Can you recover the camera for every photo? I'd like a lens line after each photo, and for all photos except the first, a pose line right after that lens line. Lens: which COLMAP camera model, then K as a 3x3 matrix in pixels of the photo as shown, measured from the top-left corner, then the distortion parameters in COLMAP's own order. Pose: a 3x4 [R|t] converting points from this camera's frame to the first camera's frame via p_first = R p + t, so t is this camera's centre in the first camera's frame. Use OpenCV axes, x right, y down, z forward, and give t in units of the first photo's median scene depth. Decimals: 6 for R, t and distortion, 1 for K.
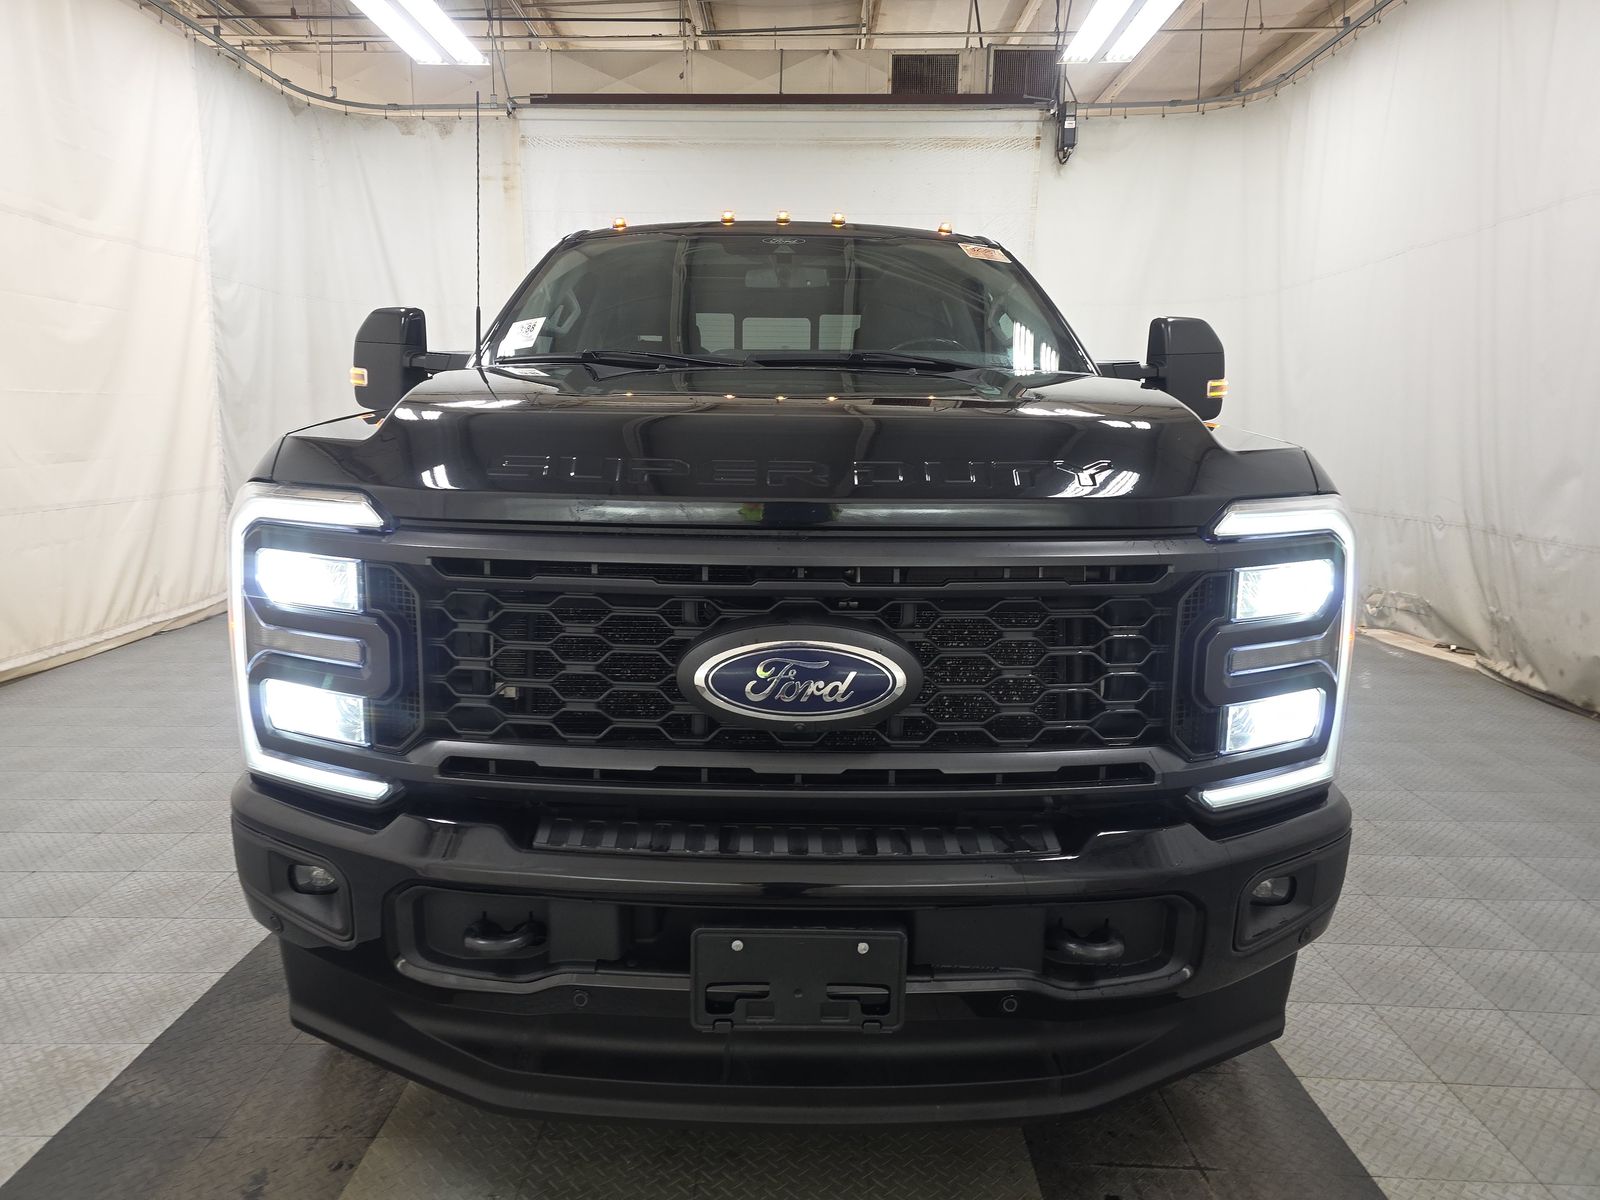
lens RADIAL K [[1058.1, 0, 800.0], [0, 1058.1, 600.0], [0, 0, 1]] dist [0.063828, -0.046481]
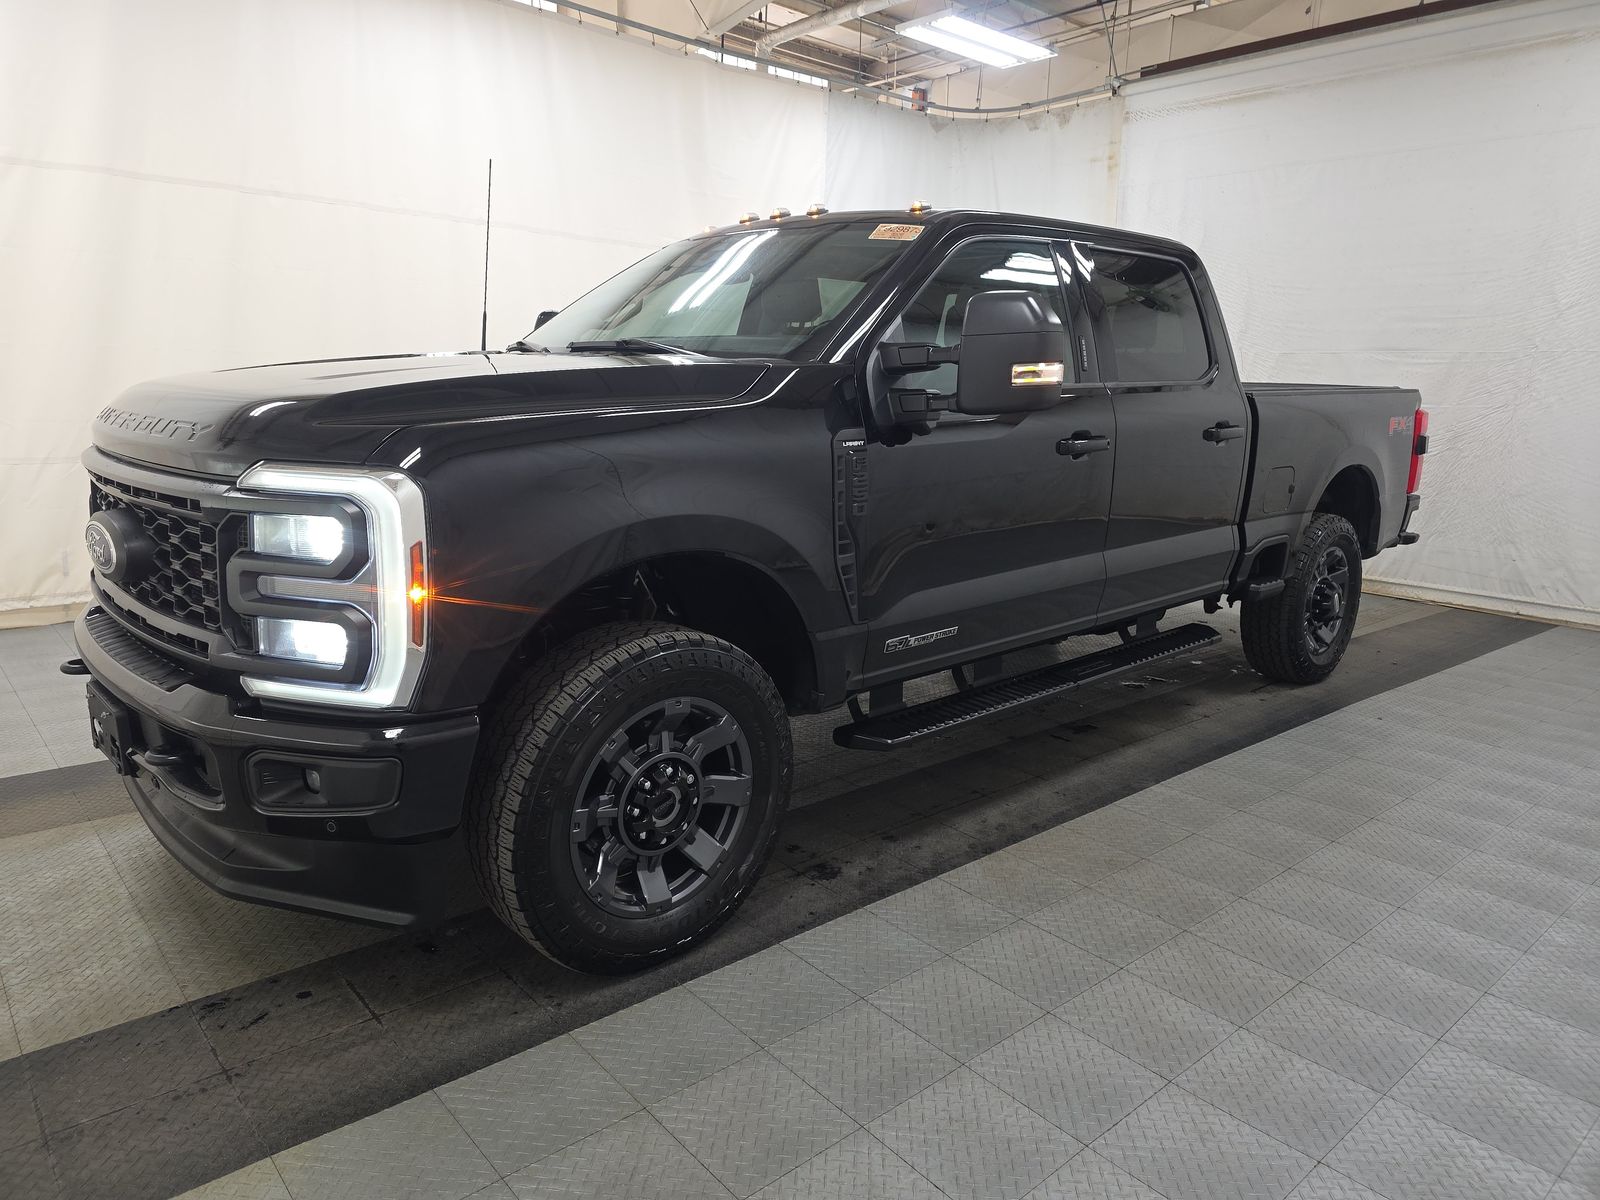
lens RADIAL K [[1058.1, 0, 800.0], [0, 1058.1, 600.0], [0, 0, 1]] dist [0.063828, -0.046481]
pose [[0.691745, 0.156184, -0.705050, 0.308773], [-0.139999, 0.986813, 0.081244, -0.021869], [0.708441, 0.042506, 0.704489, 0.096001]]
